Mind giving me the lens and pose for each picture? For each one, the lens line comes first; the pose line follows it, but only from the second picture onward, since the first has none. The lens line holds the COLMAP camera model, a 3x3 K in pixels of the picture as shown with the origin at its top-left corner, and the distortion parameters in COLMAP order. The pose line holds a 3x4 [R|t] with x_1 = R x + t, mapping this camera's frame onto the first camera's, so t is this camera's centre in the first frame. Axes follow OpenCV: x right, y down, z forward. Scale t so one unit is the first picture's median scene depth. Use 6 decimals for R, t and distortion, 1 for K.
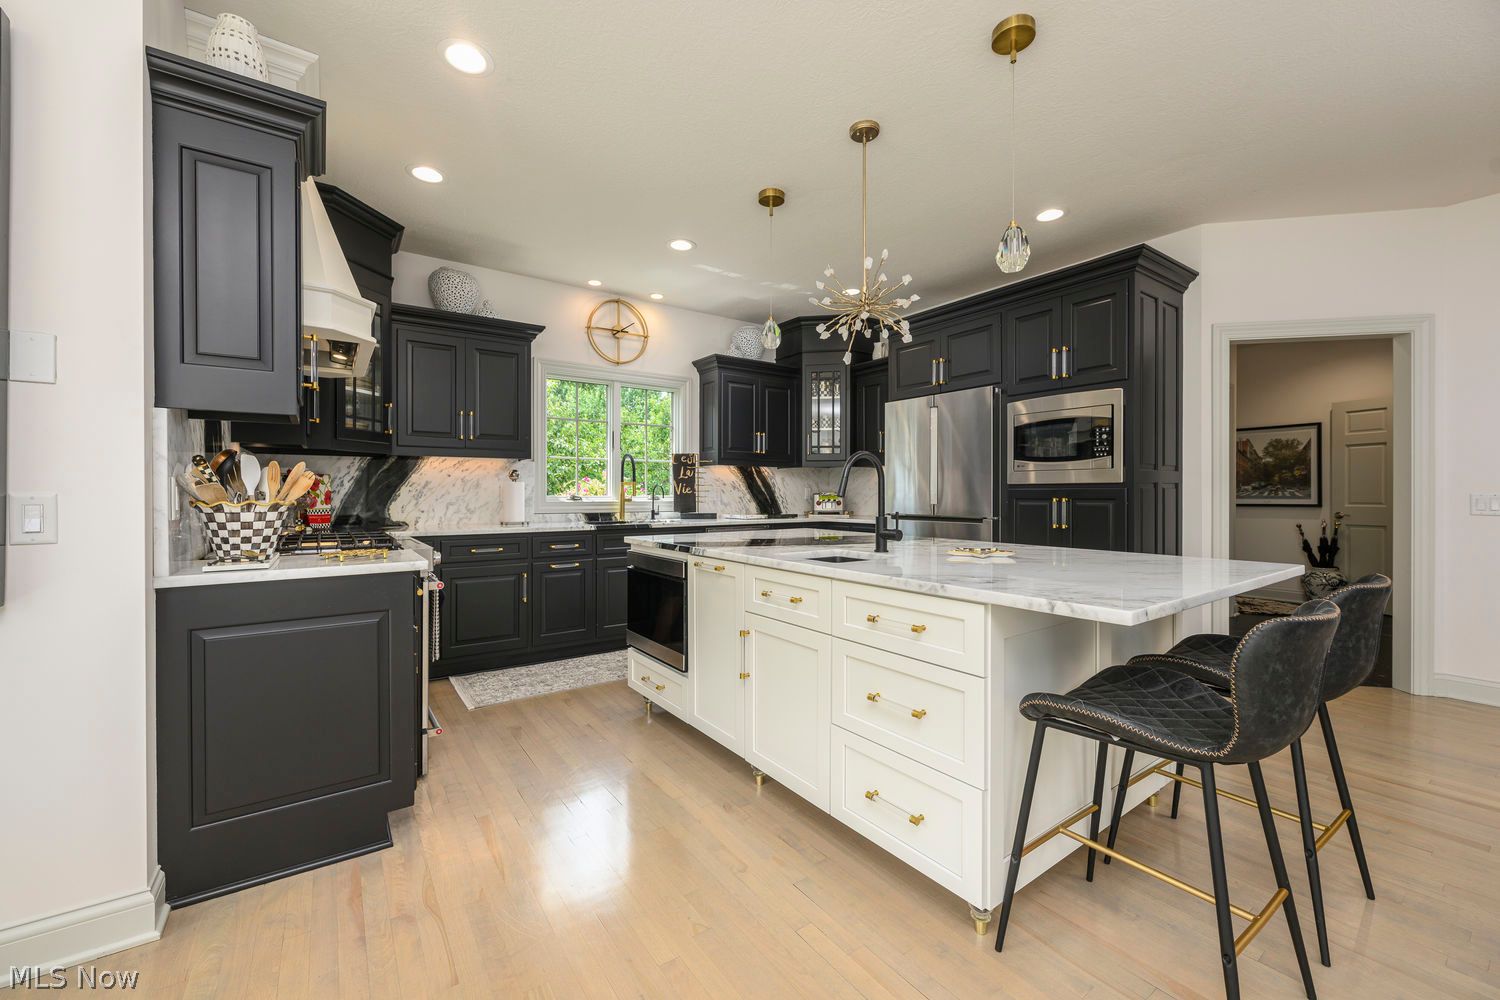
lens RADIAL K [[588.3, 0, 750.0], [0, 588.3, 500.0], [0, 0, 1]] dist [0.000465, 0.000064]
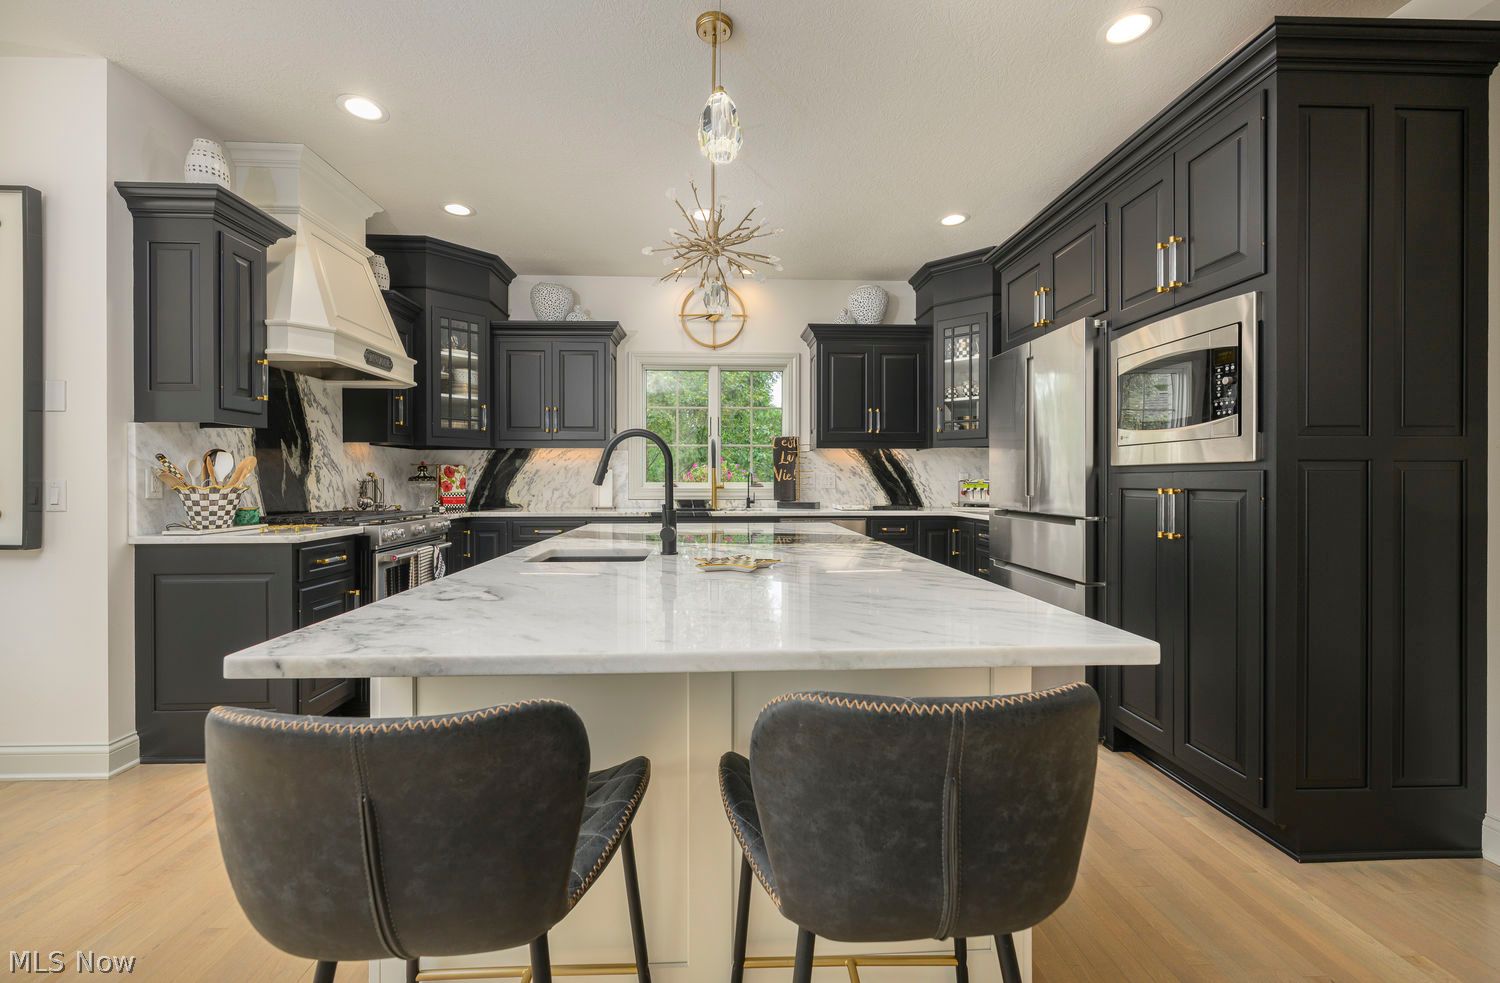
lens RADIAL K [[610.1, 0, 750.0], [0, 610.1, 491.5], [0, 0, 1]] dist [-0.001688, -0.000128]
pose [[0.836404, 0.010897, -0.548005, 0.440637], [-0.006899, 0.999932, 0.009354, -0.002760], [0.548070, -0.004043, 0.836423, 0.209271]]
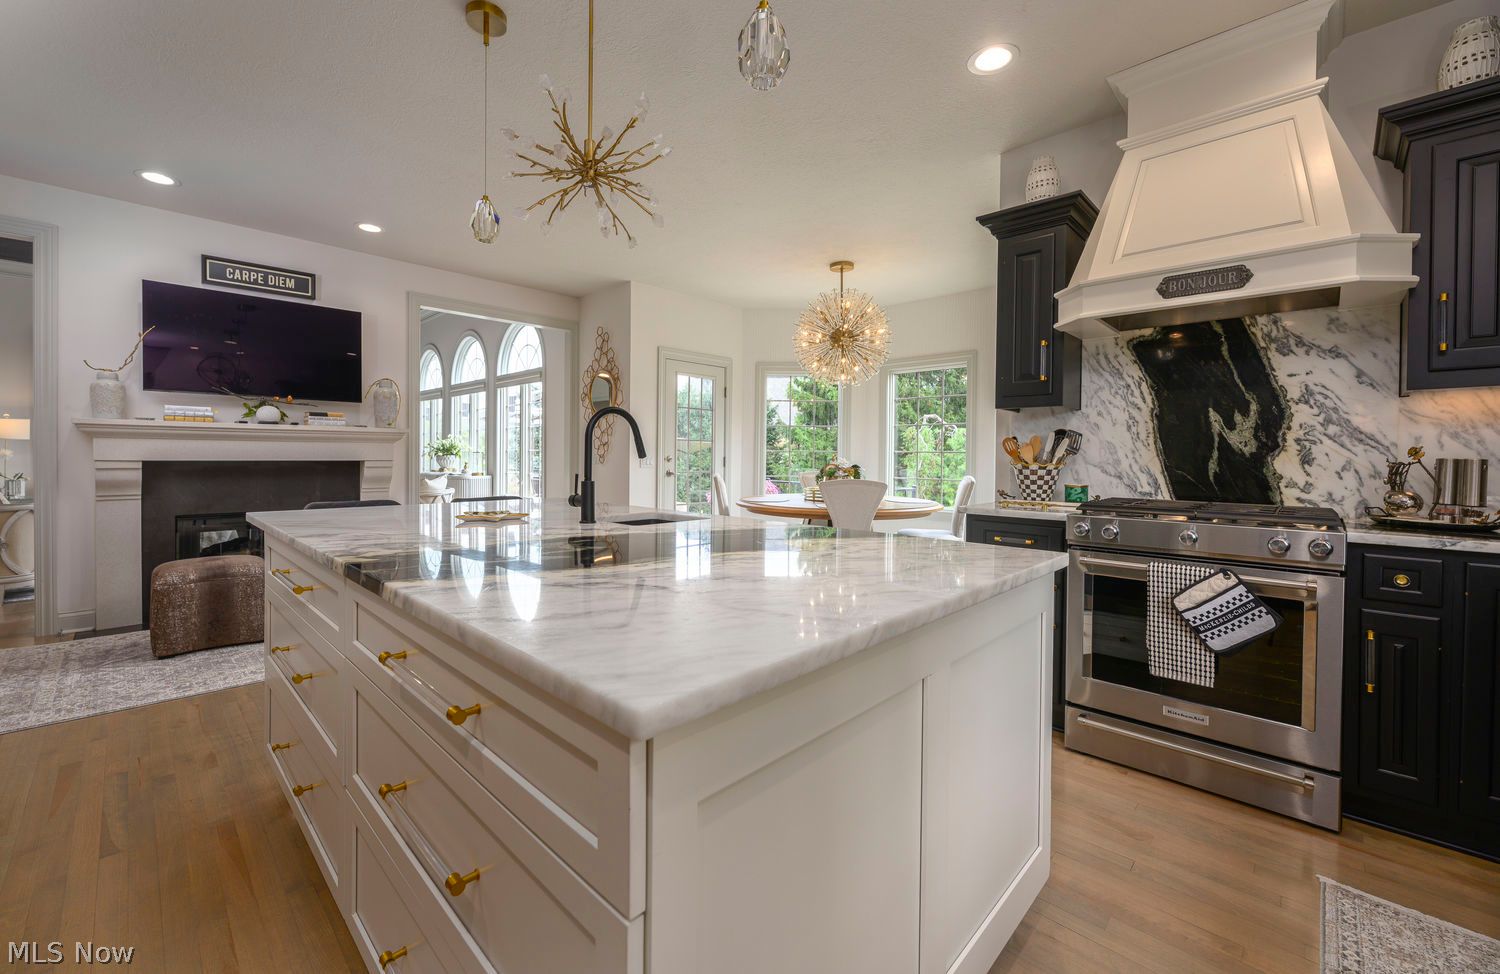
lens RADIAL K [[595.3, 0, 747.2], [0, 595.3, 456.6], [0, 0, 1]] dist [0.000236, 0.000026]
pose [[-0.982369, -0.006583, -0.186835, 0.087683], [-0.009330, 0.999861, 0.013830, -0.012768], [0.186718, 0.015329, -0.982294, 1.050466]]
